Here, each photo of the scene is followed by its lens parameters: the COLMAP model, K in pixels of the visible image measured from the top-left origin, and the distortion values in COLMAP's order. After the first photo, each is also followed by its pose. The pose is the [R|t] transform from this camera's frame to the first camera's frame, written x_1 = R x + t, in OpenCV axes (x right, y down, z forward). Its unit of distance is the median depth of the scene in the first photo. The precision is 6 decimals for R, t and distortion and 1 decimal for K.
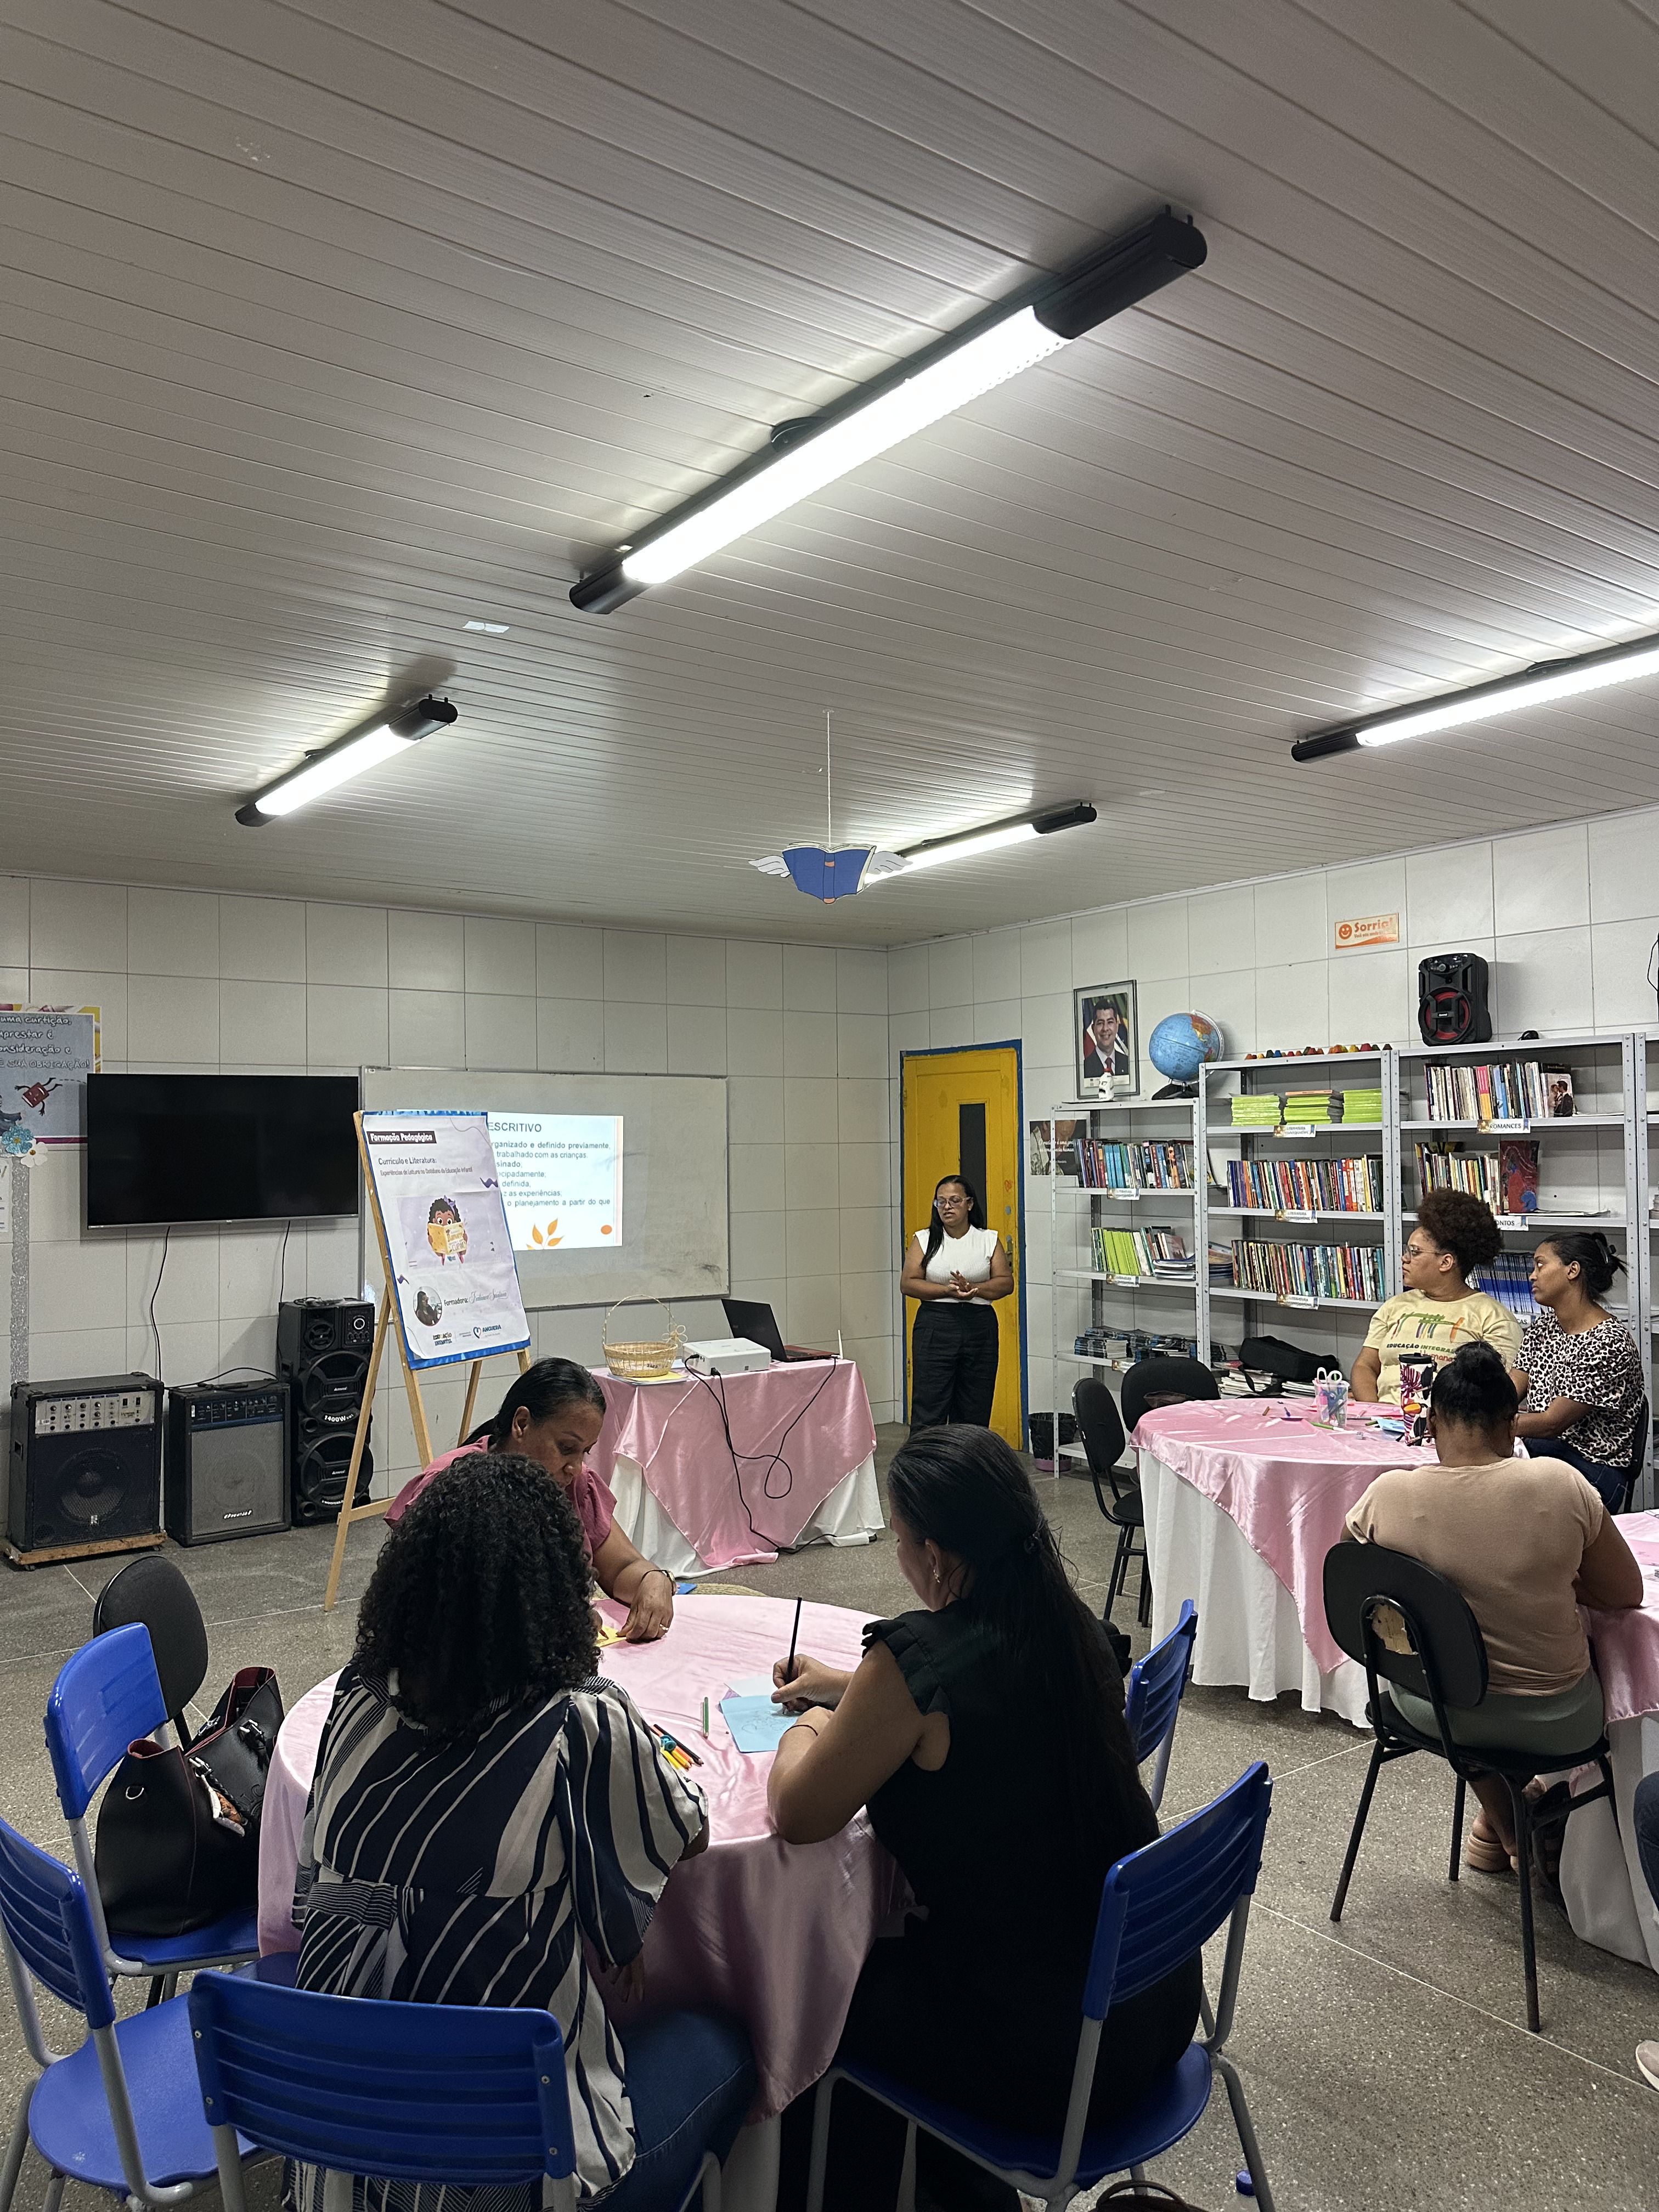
lens RADIAL K [[1548.8, 0, 814.8], [0, 1548.8, 1096.4], [0, 0, 1]] dist [0.195547, -0.410214]
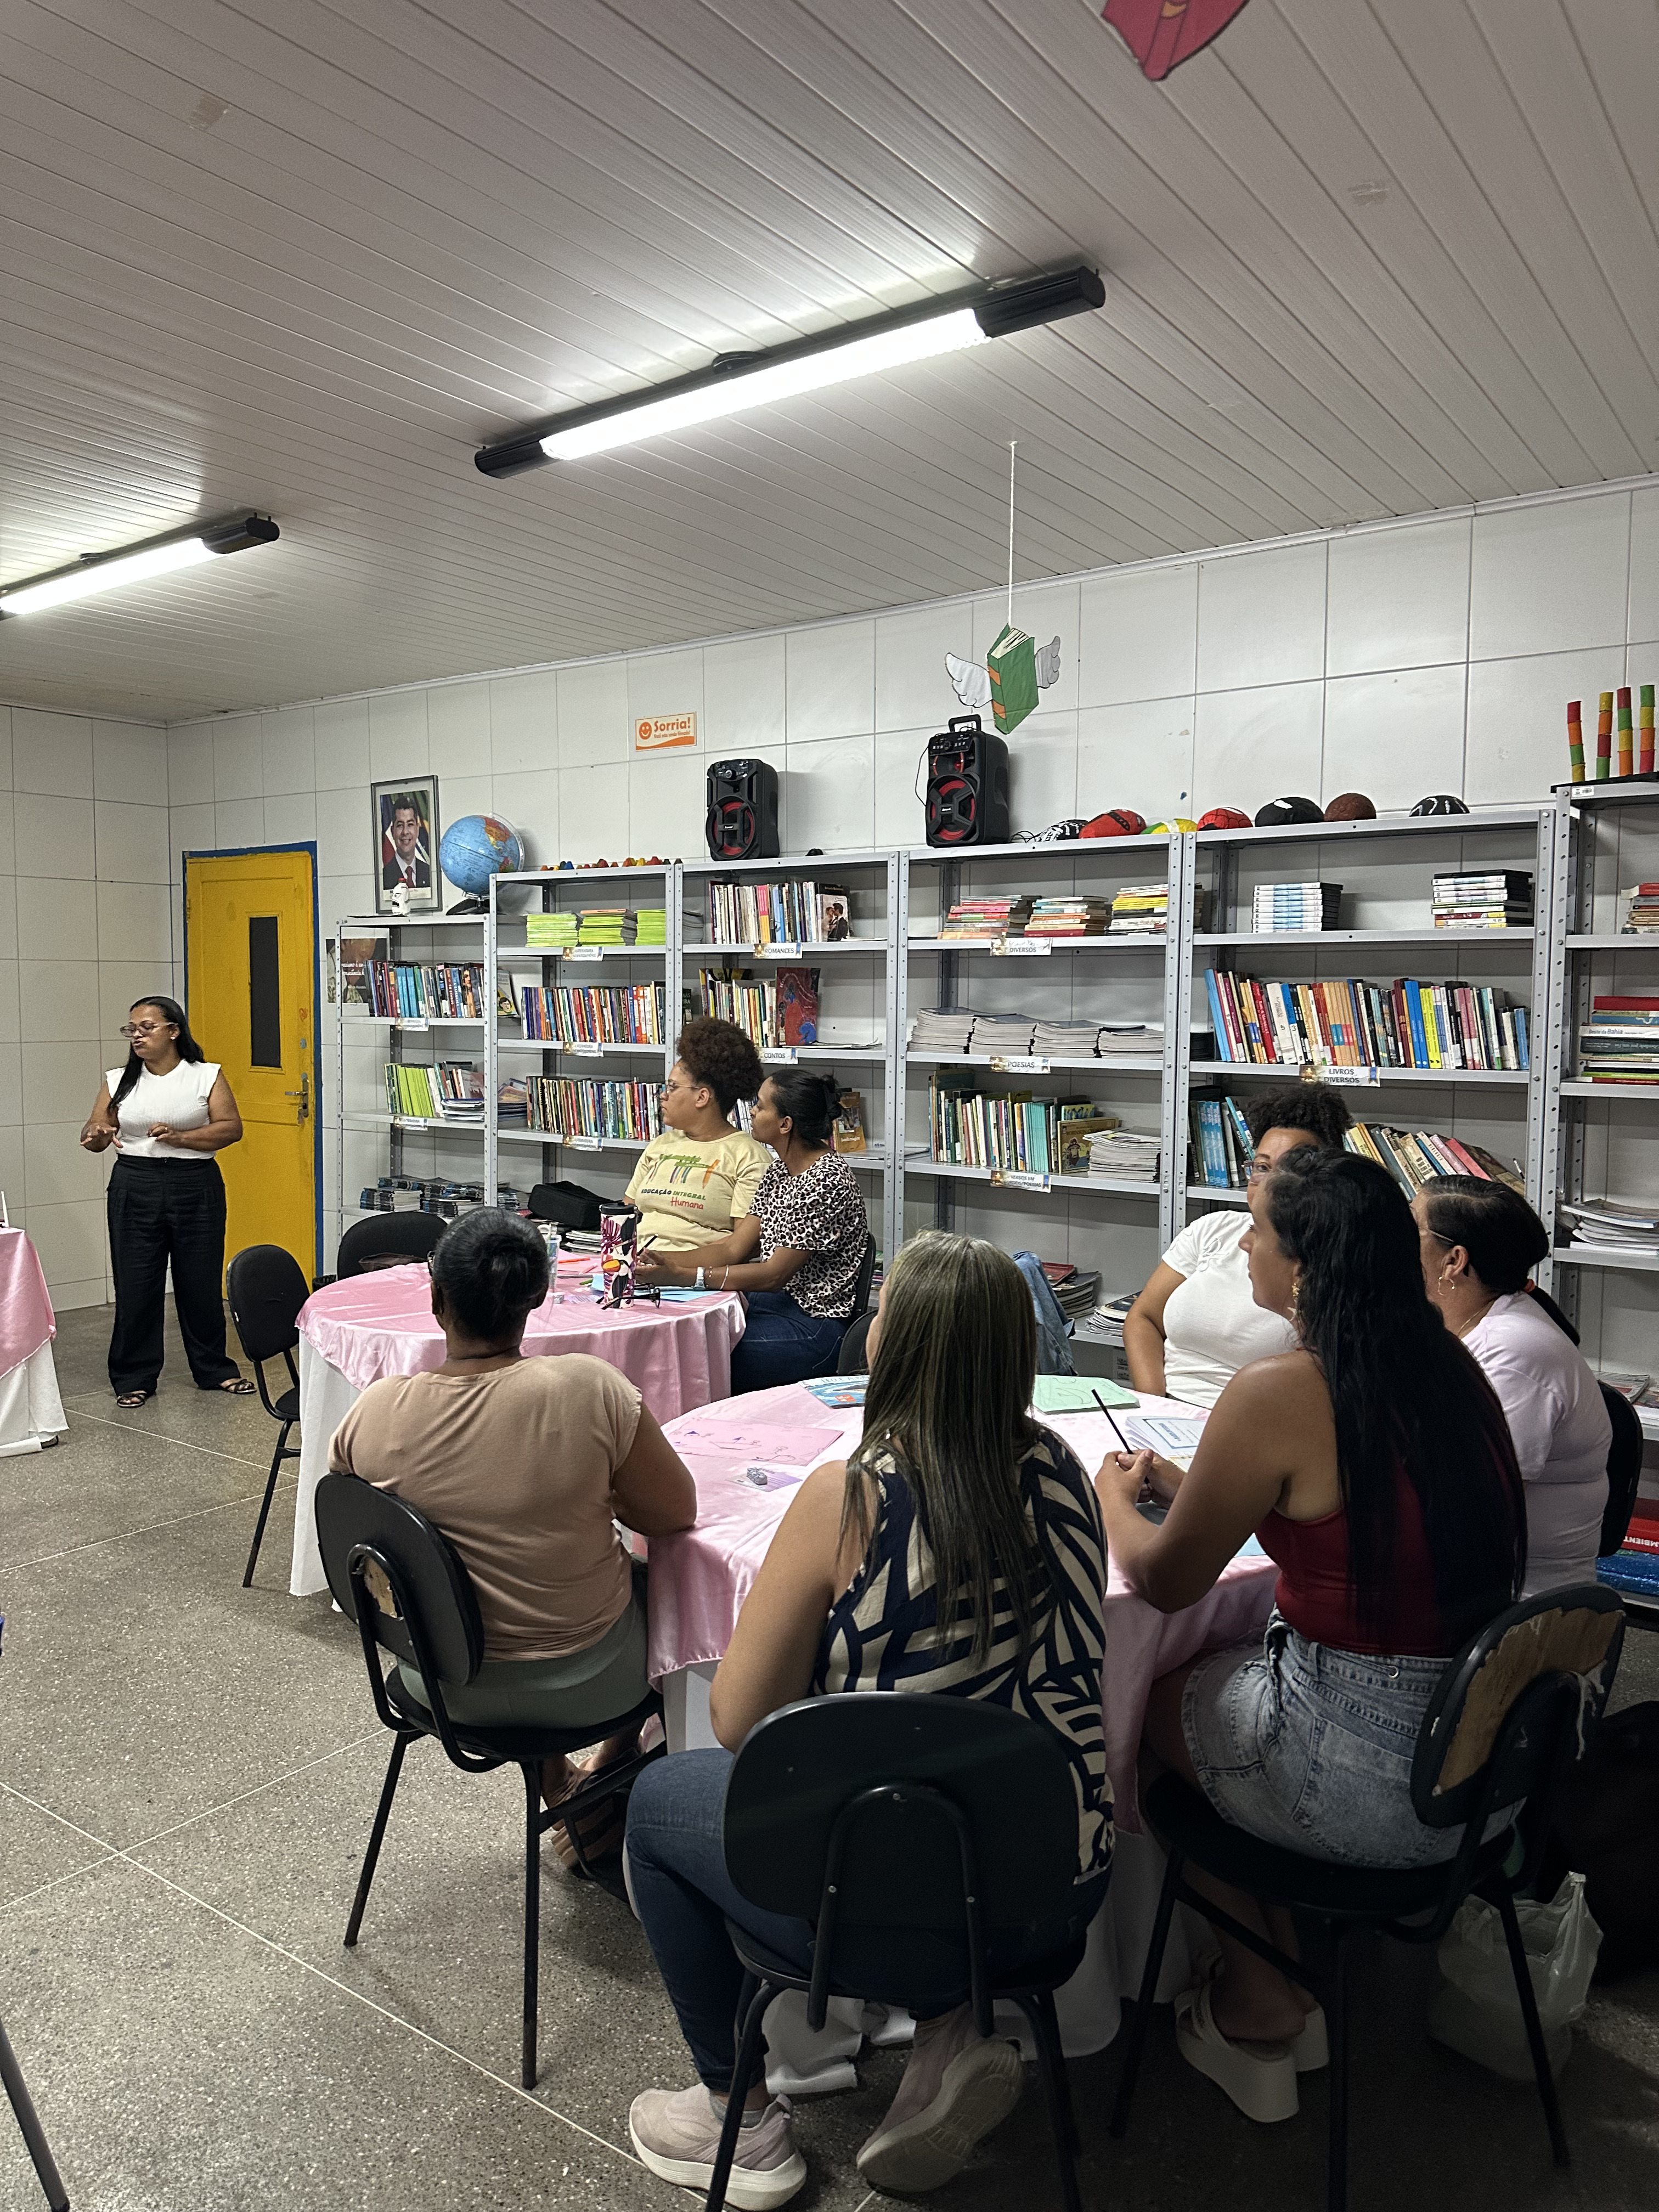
lens RADIAL K [[1548.8, 0, 814.8], [0, 1548.8, 1096.4], [0, 0, 1]] dist [0.195547, -0.410214]
pose [[0.948864, -0.005677, 0.315633, 0.153282], [-0.026713, 0.994808, 0.098199, 0.012497], [-0.314551, -0.101609, 0.943787, 0.119774]]
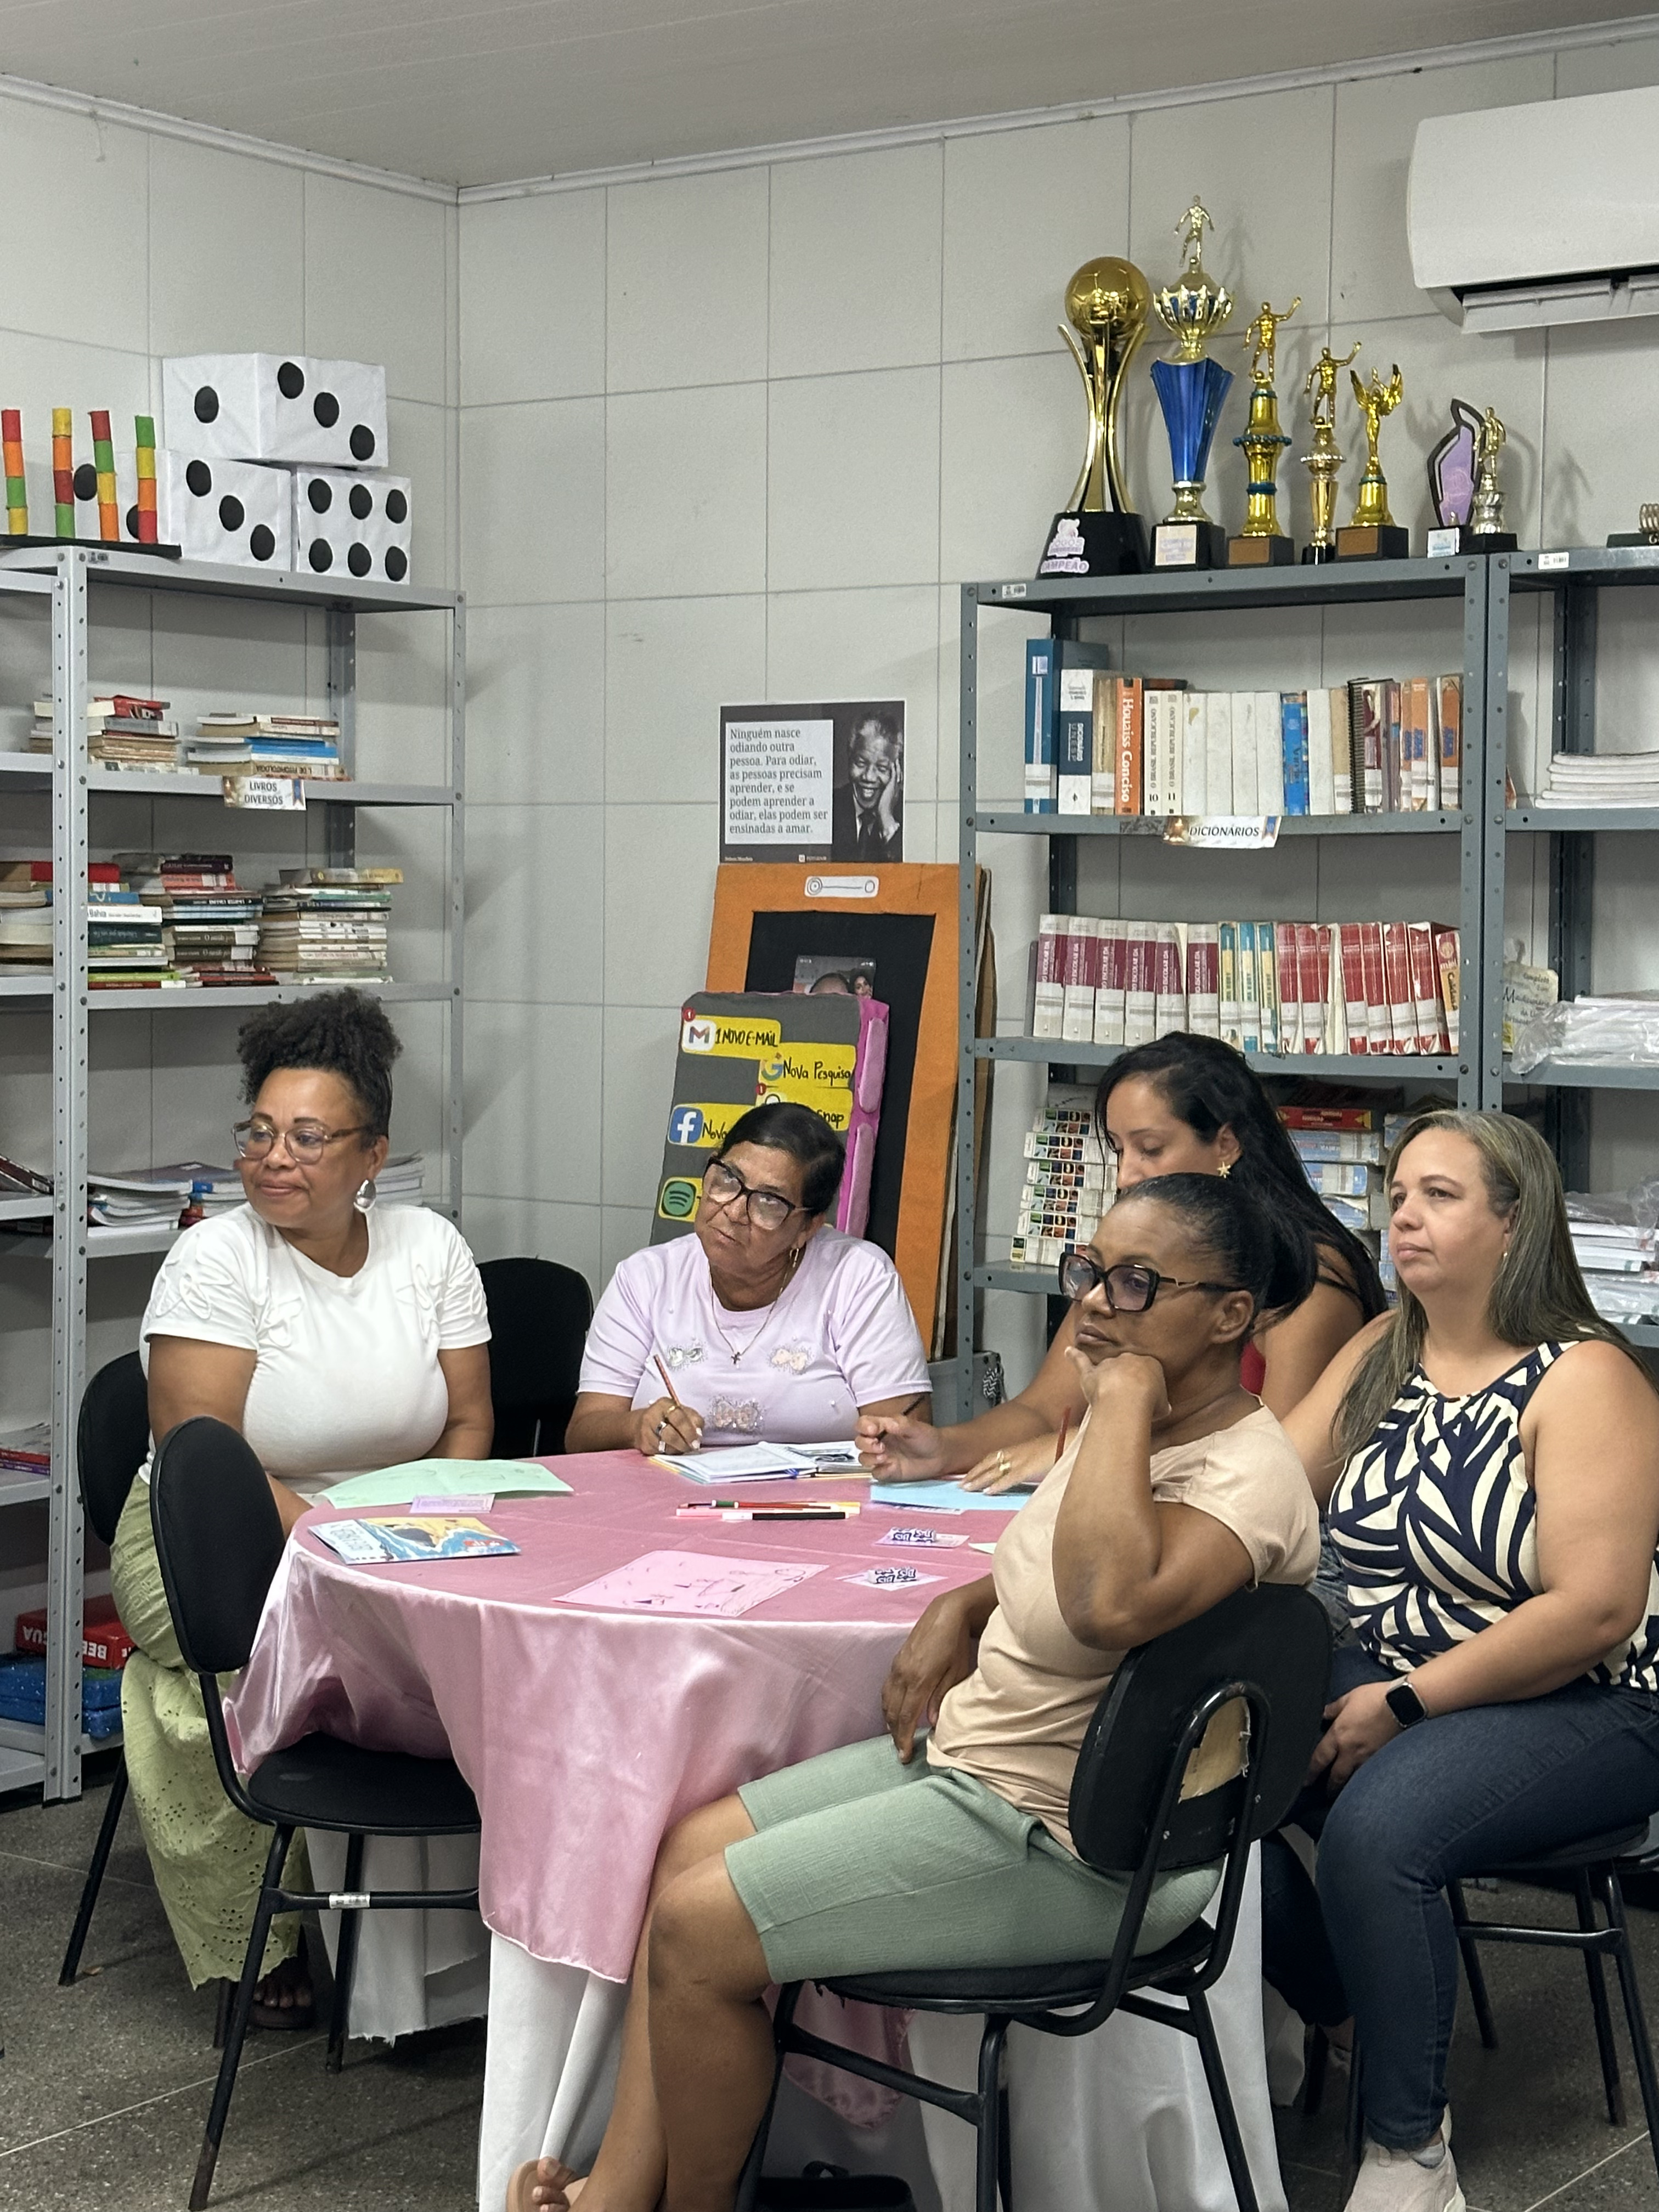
lens RADIAL K [[3612.9, 0, 831.9], [0, 3612.9, 1078.2], [0, 0, 1]] dist [0.143866, 0.034018]
pose [[-0.313143, -0.040035, 0.948862, -0.317855], [-0.039824, 0.998786, 0.028999, 0.046410], [-0.948871, -0.028706, -0.314357, 0.703802]]
